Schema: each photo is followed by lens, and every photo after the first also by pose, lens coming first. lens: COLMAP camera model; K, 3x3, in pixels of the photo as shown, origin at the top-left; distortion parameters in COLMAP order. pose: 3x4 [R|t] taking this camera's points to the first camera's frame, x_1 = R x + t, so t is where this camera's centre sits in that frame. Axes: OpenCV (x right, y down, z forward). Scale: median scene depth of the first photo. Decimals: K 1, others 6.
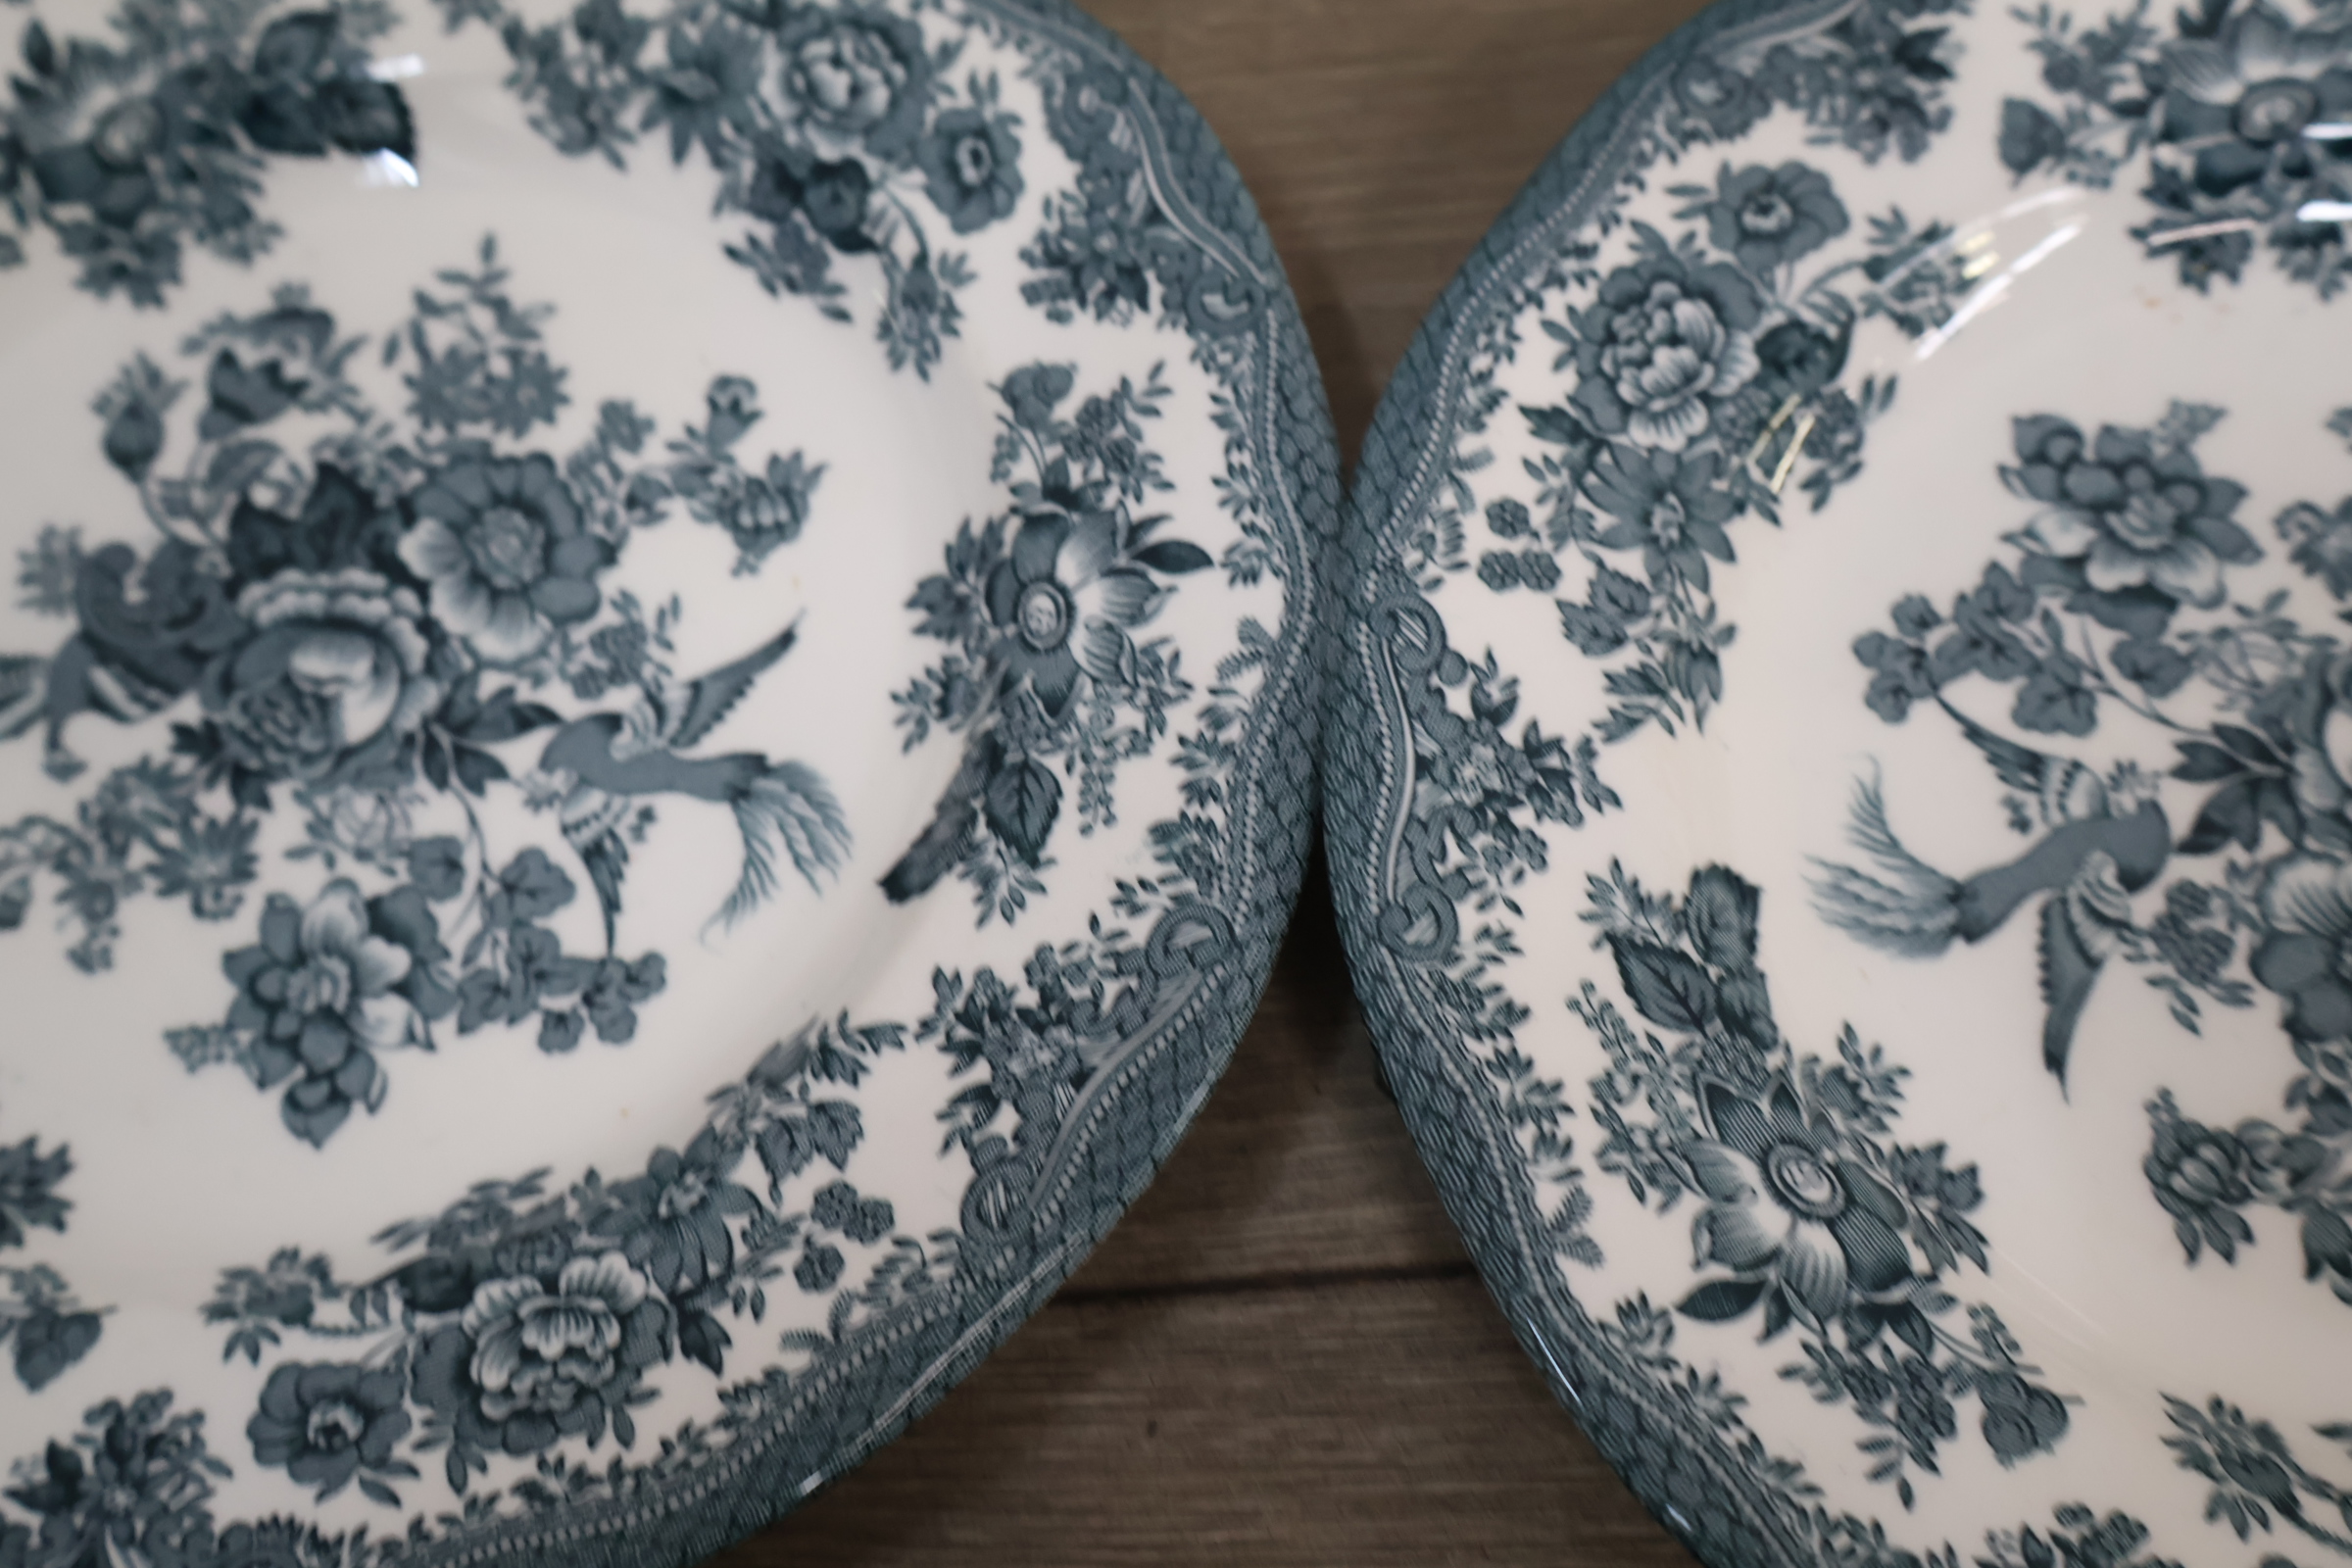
lens RADIAL K [[2512.4, 0, 1160.1], [0, 2512.4, 784.8], [0, 0, 1]] dist [0.005338, 0.000000]
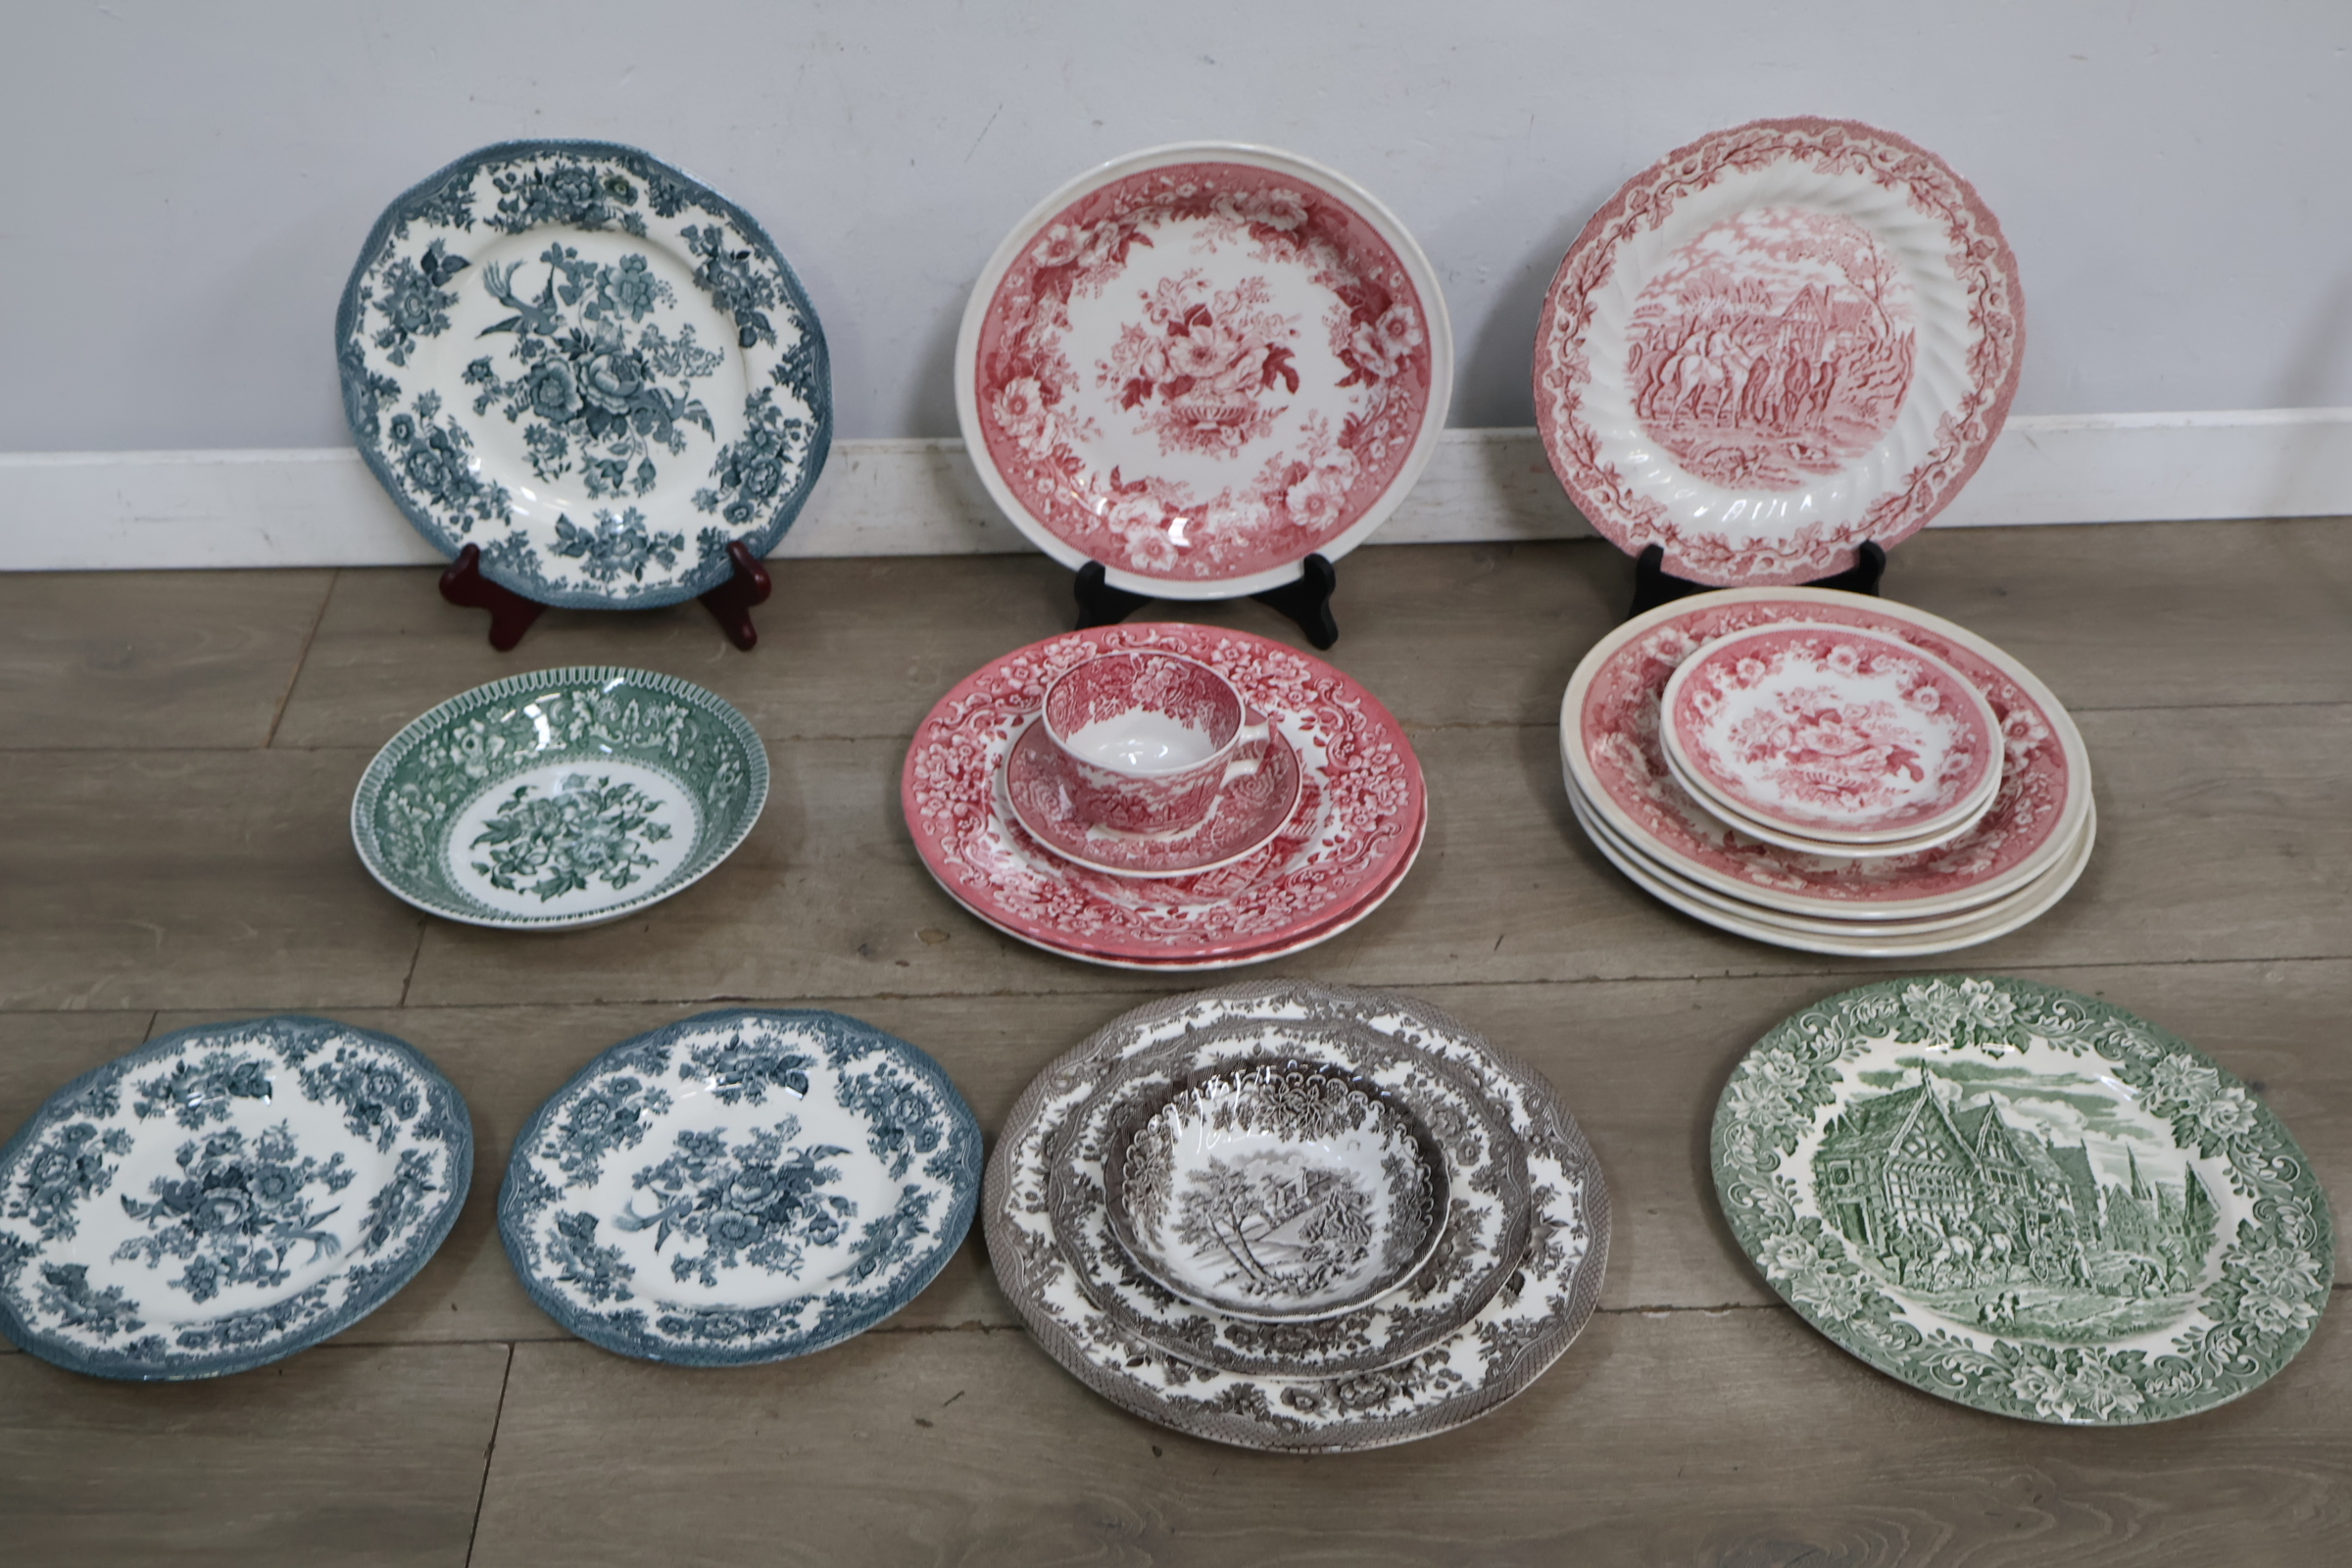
lens RADIAL K [[2512.4, 0, 1156.4], [0, 2512.4, 790.7], [0, 0, 1]] dist [0.005338, 0.000000]
pose [[0.996320, 0.074459, 0.042453, 0.963940], [-0.045830, 0.881345, -0.470246, 1.215217], [-0.072430, 0.466570, 0.881514, -3.055175]]
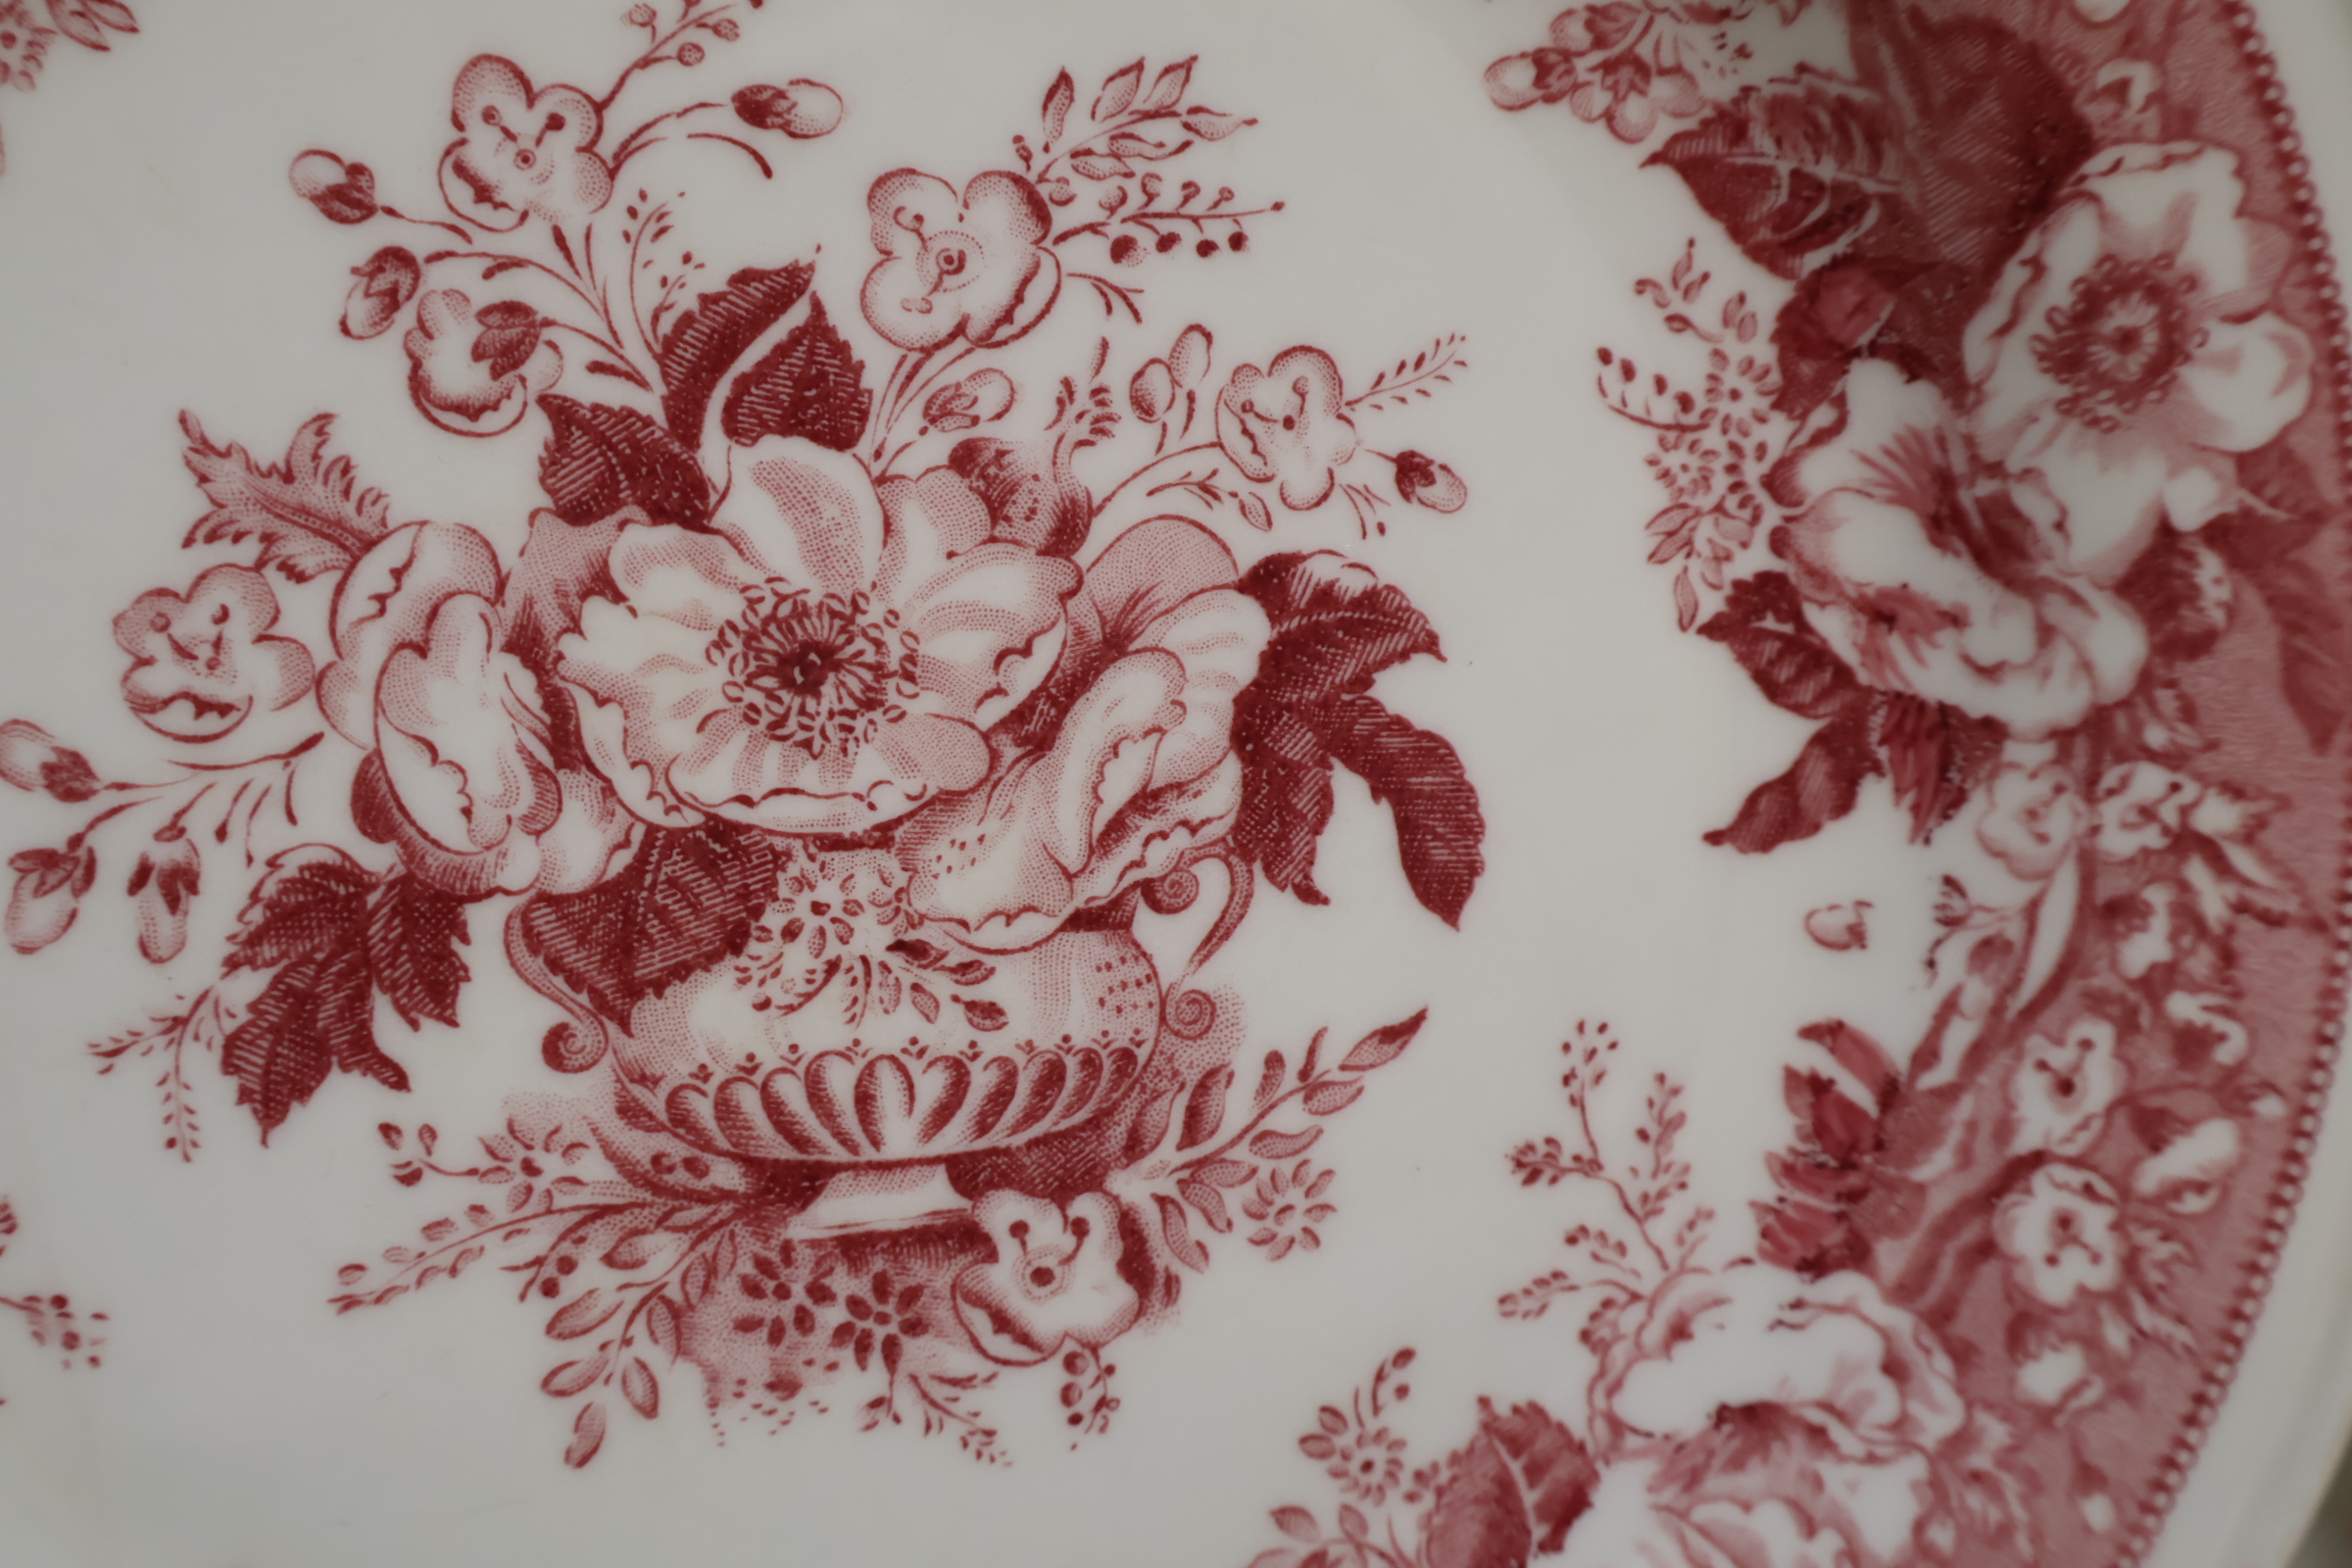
lens RADIAL K [[2741.3, 0, 1170.9], [0, 2741.3, 780.0], [0, 0, 1]] dist [0.009887, 0.000000]
pose [[0.980203, 0.019546, 0.197030, 1.154777], [0.155556, 0.539631, -0.827406, -1.293149], [-0.122496, 0.841674, 0.525908, 0.634692]]
